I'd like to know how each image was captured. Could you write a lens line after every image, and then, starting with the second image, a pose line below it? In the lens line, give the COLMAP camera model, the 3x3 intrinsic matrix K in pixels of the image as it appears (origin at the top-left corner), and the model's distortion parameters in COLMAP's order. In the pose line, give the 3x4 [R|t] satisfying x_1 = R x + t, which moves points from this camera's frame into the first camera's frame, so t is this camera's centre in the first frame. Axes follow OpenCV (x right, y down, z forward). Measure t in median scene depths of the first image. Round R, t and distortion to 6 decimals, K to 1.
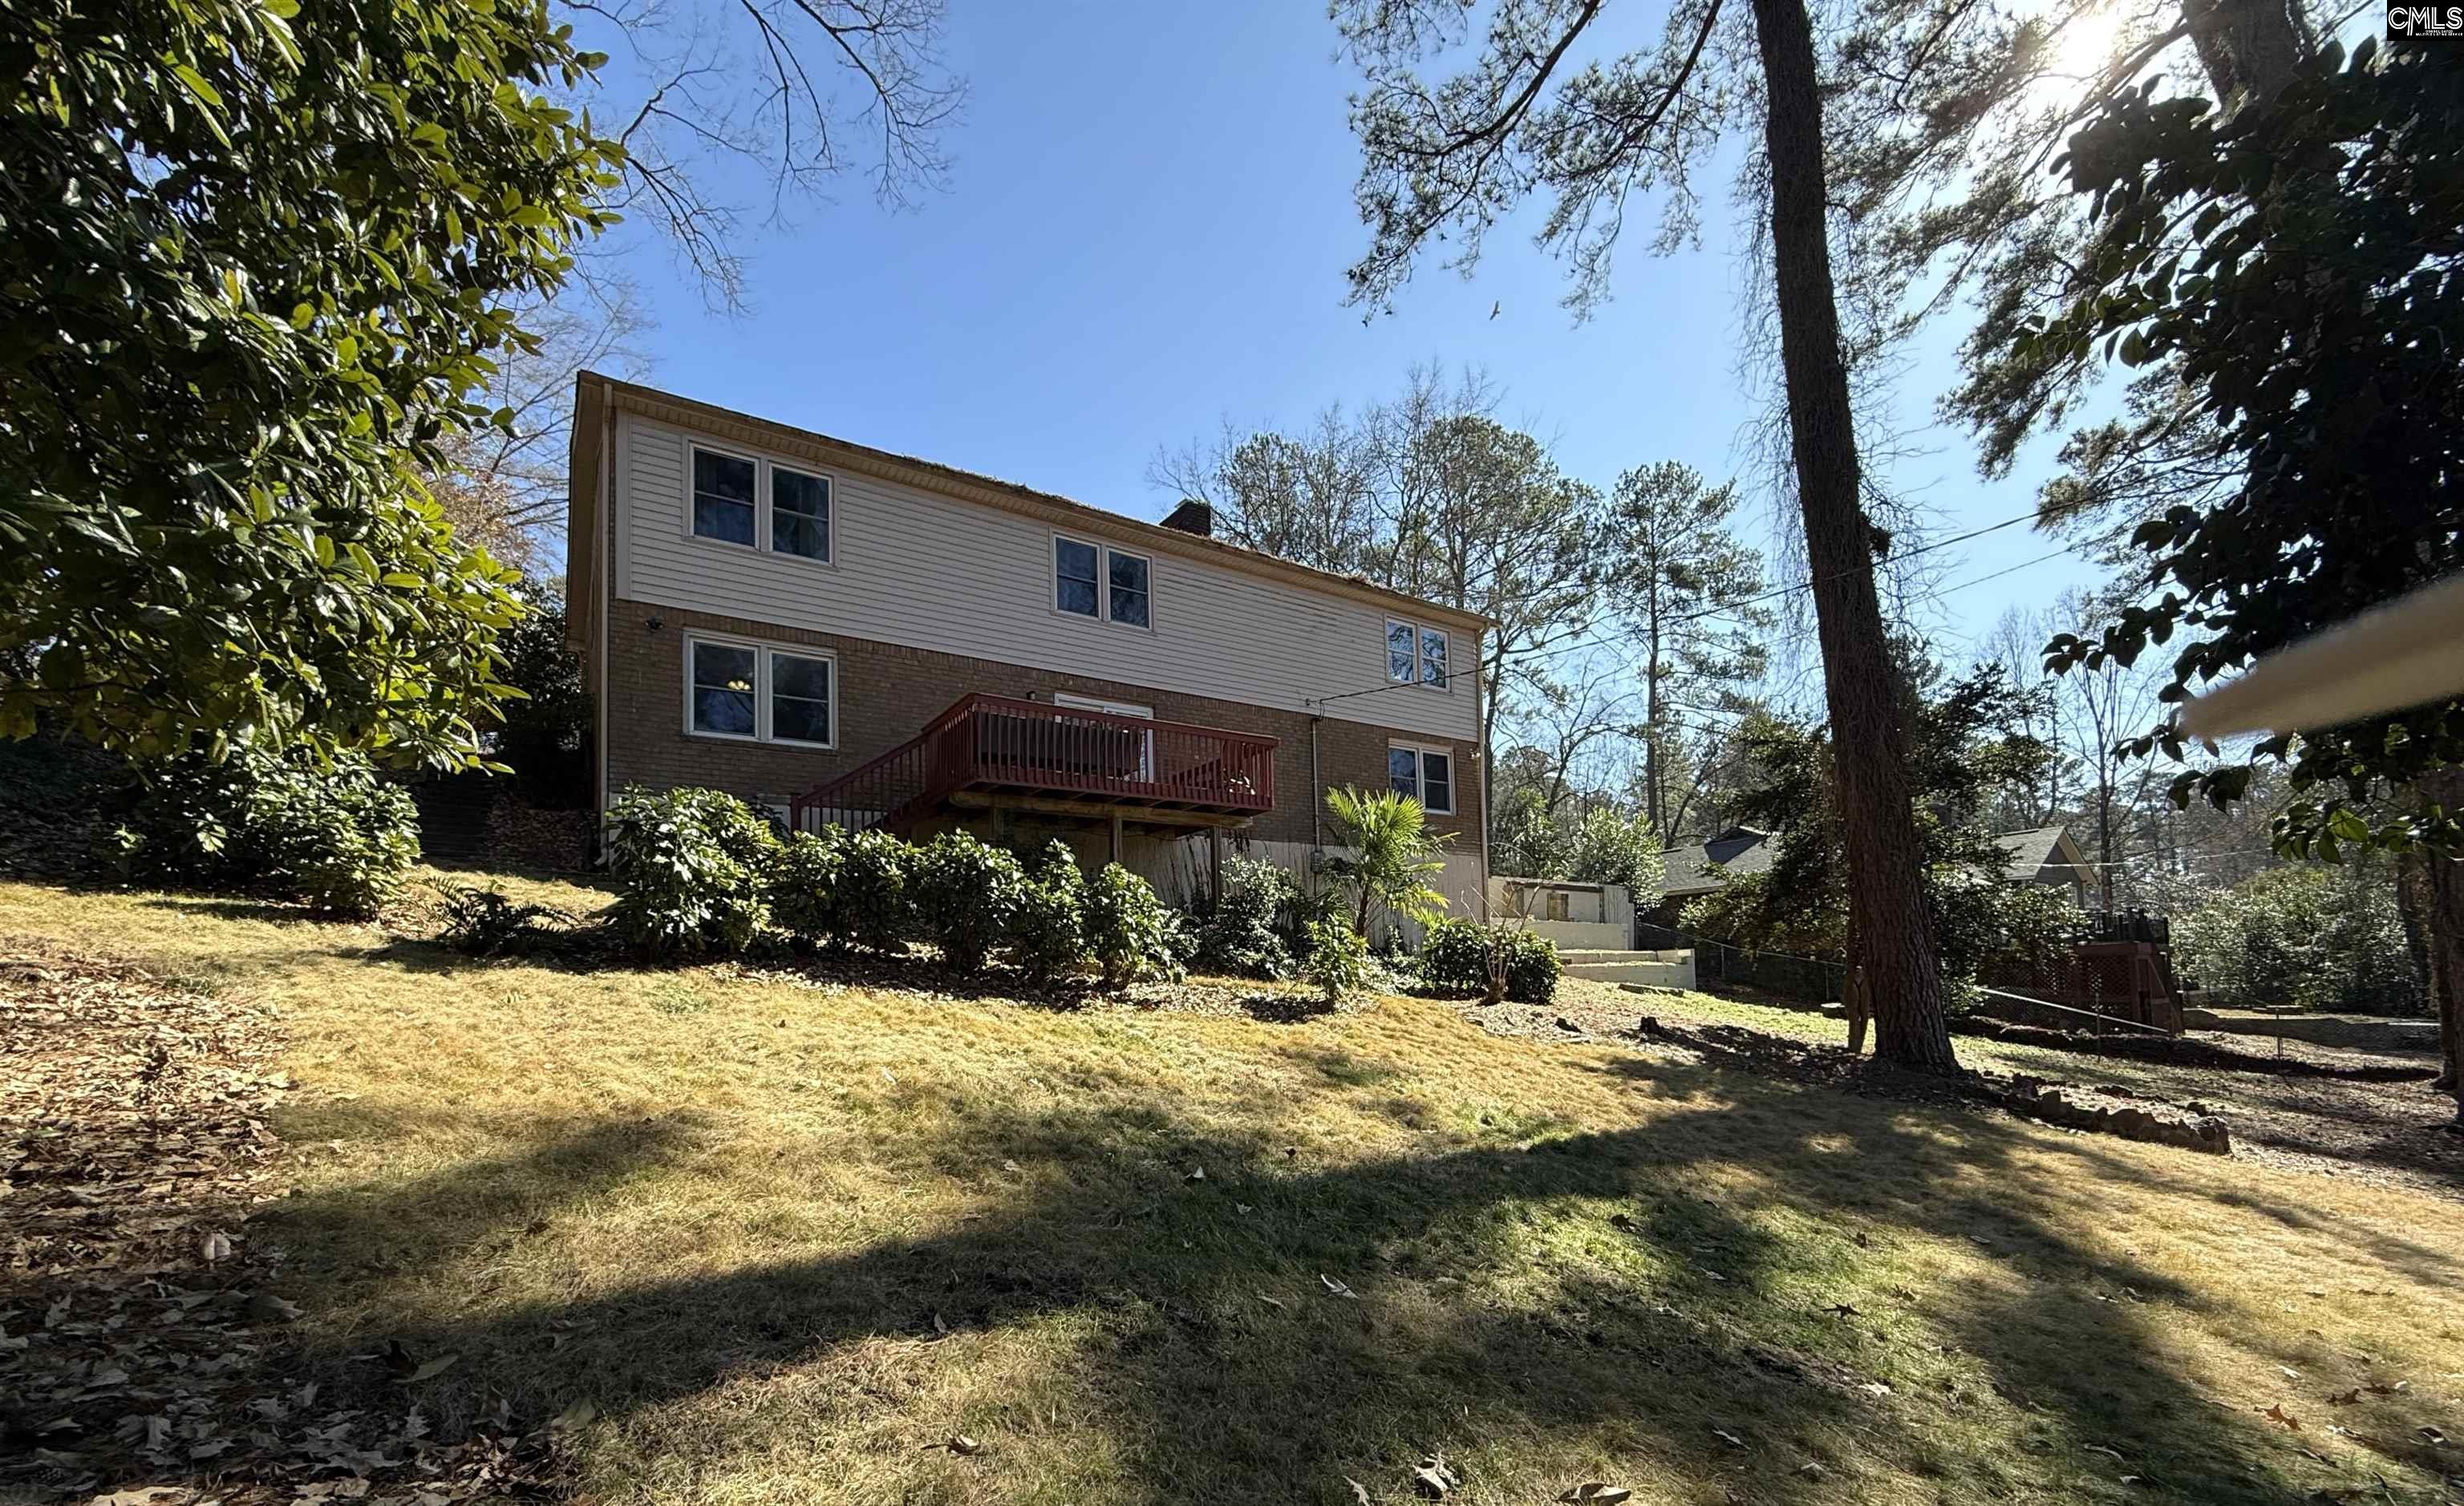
lens RADIAL K [[1003.2, 0, 1225.7], [0, 1003.2, 937.3], [0, 0, 1]] dist [-0.002088, 0.000381]
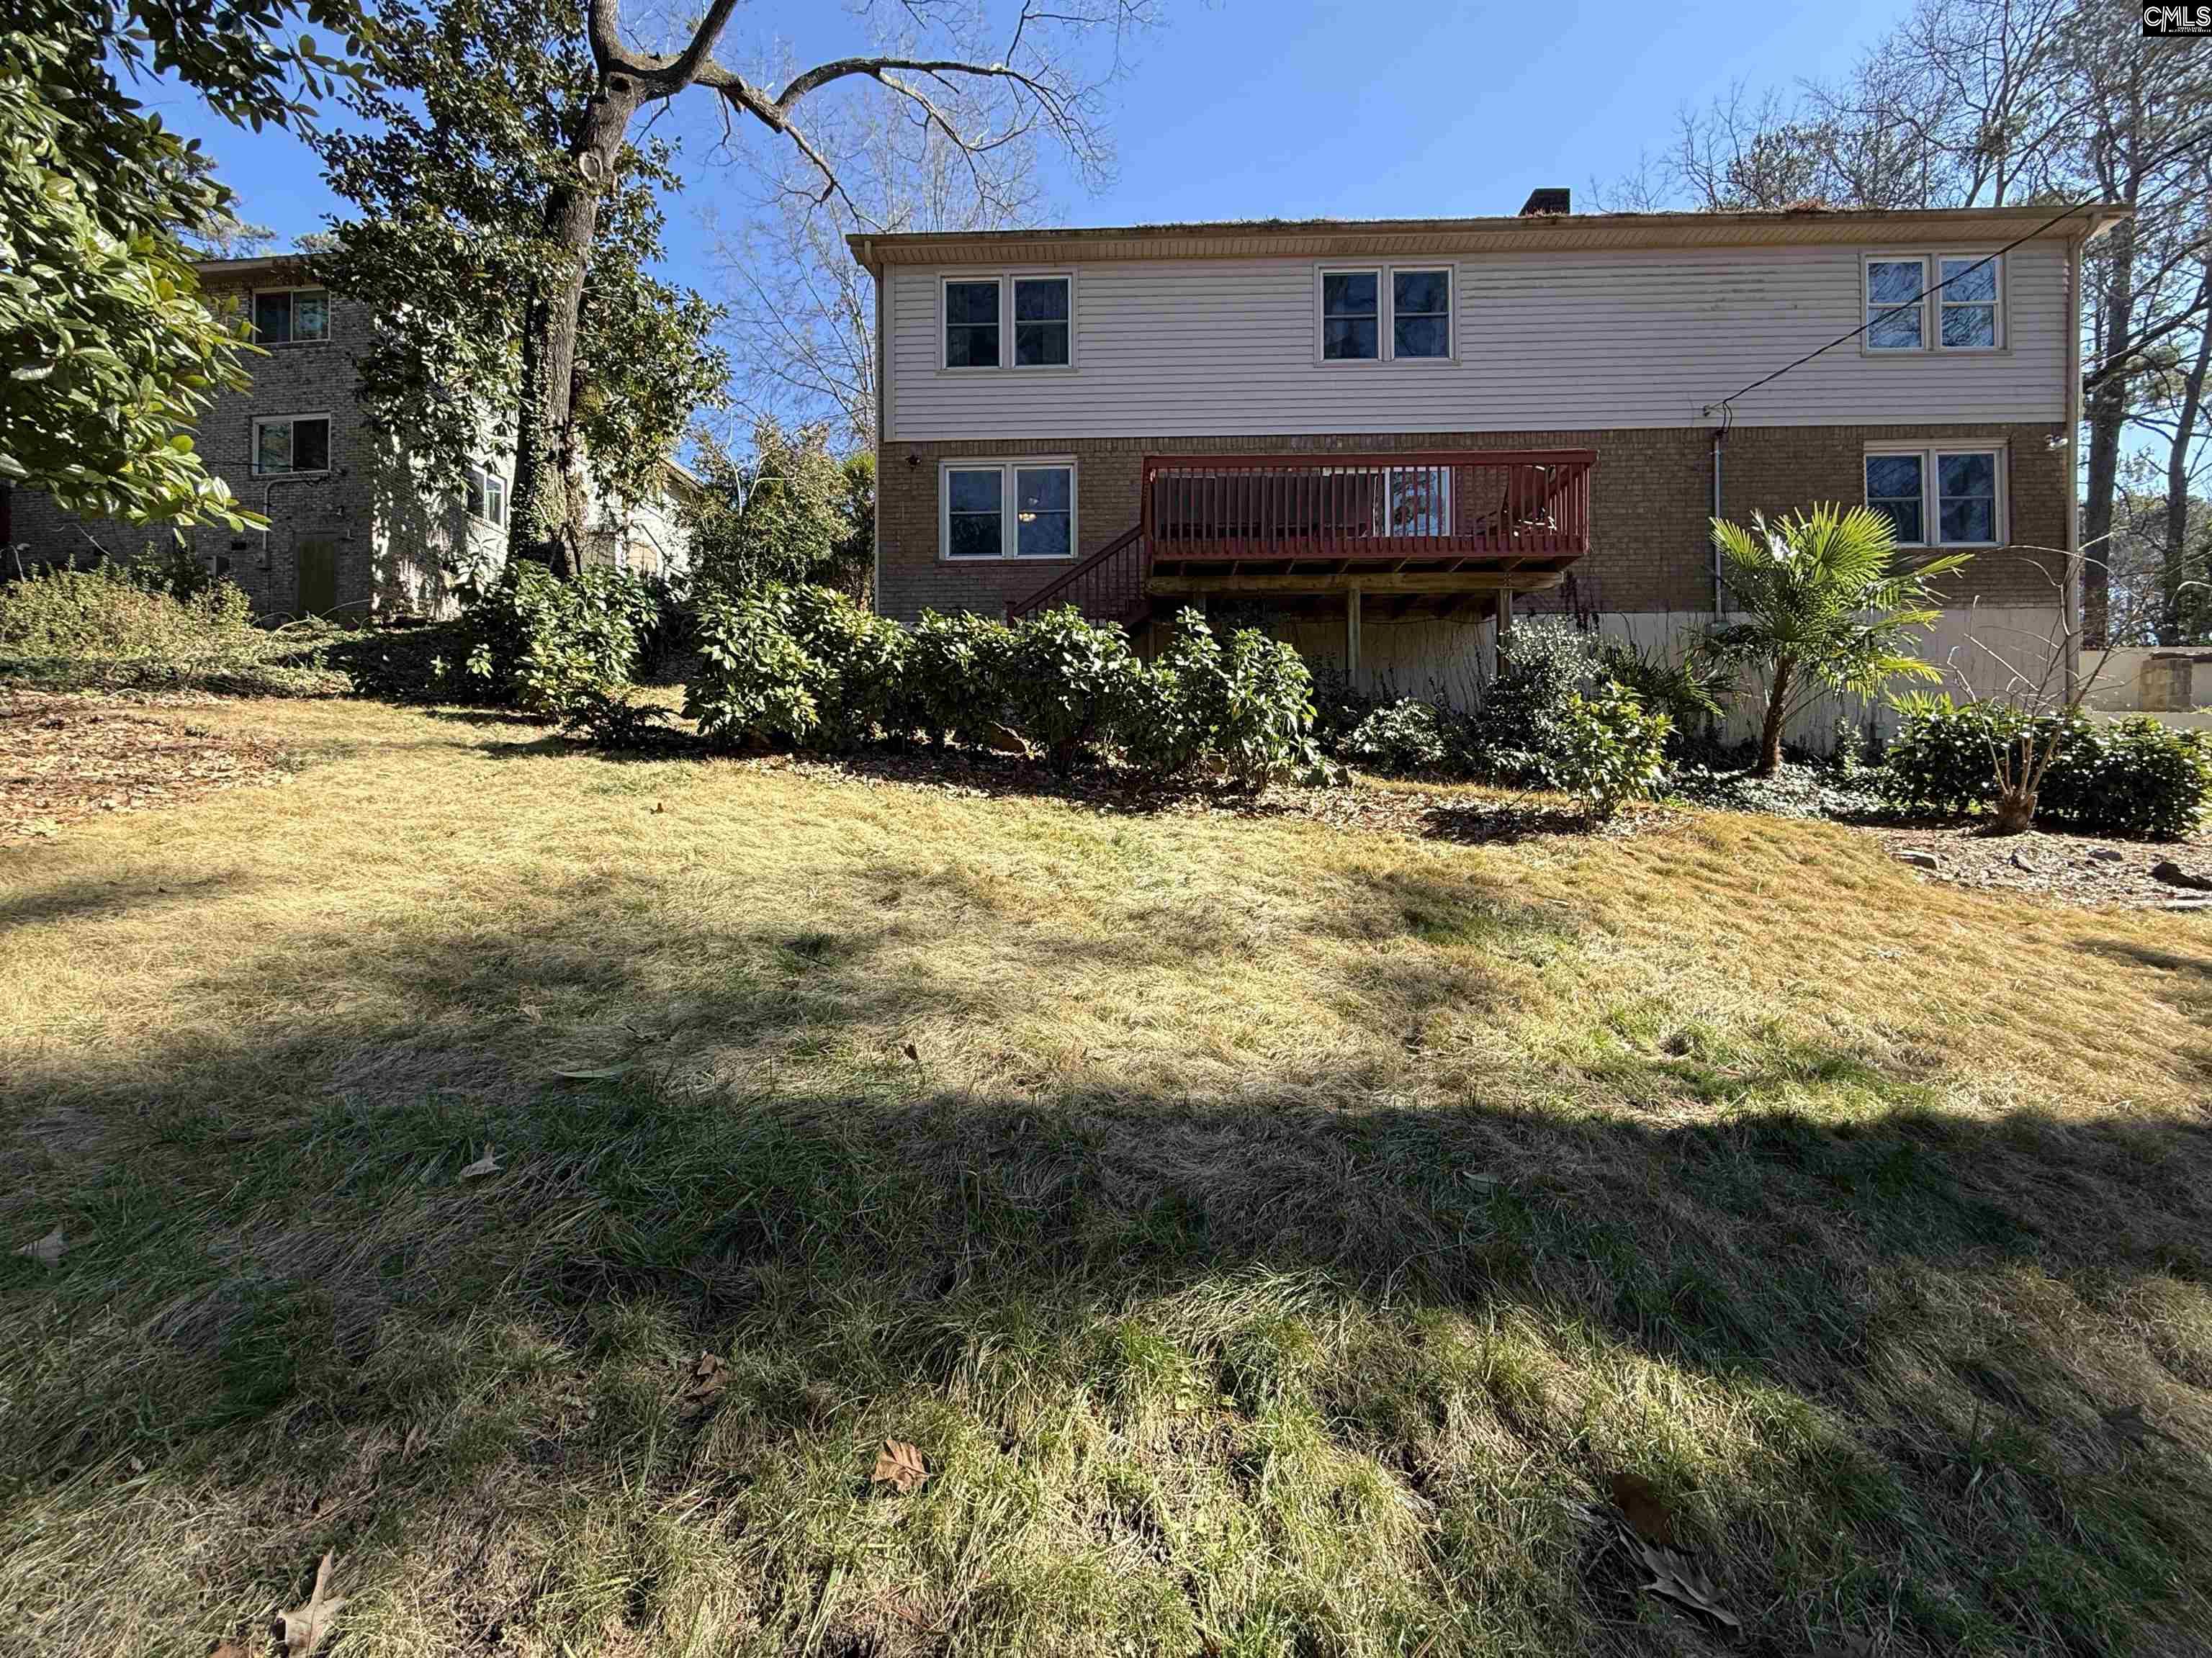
lens RADIAL K [[907.8, 0, 1106.0], [0, 907.8, 829.0], [0, 0, 1]] dist [-0.000293, -0.000335]
pose [[0.807125, 0.022450, -0.589953, 0.159128], [0.009560, 0.998649, 0.051081, 0.031552], [0.590303, -0.046868, 0.805820, 0.275950]]
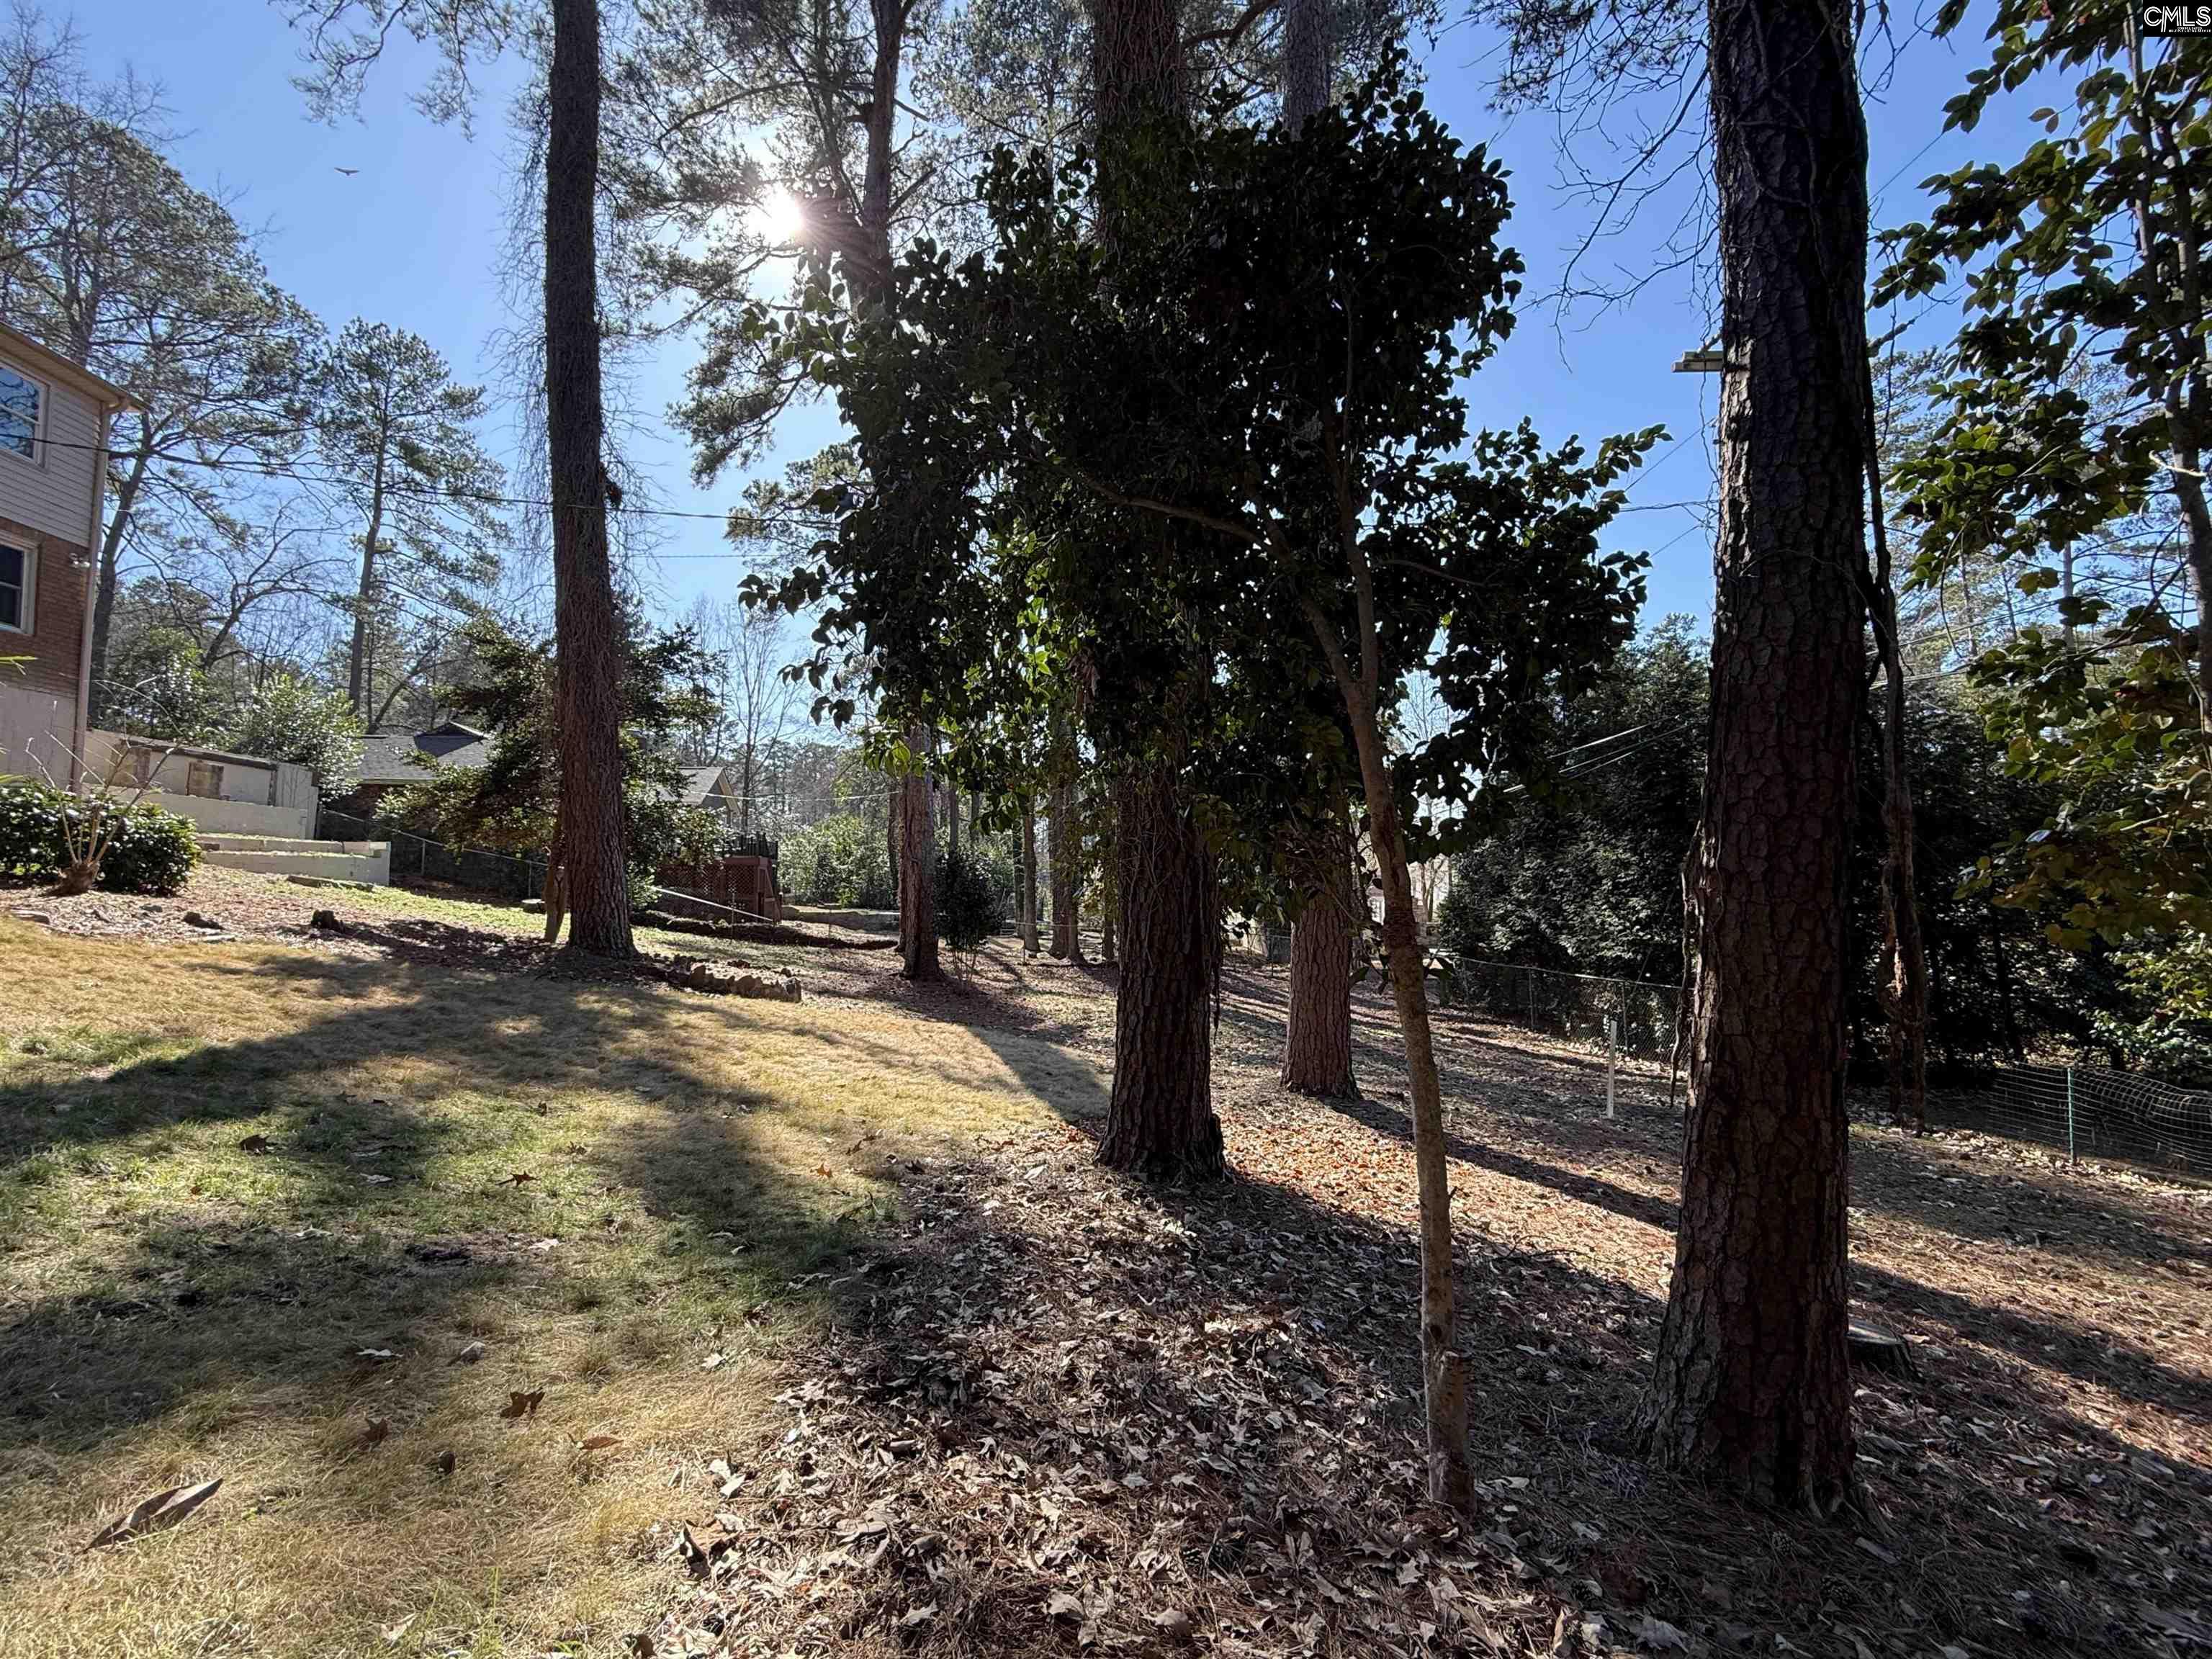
lens RADIAL K [[907.9, 0, 1106.0], [0, 907.9, 829.5], [0, 0, 1]] dist [-0.000293, -0.000335]
pose [[0.448396, 0.076115, 0.890588, 0.007410], [-0.061914, 0.996619, -0.054005, 0.007287], [-0.891688, -0.030924, 0.451593, 0.013609]]
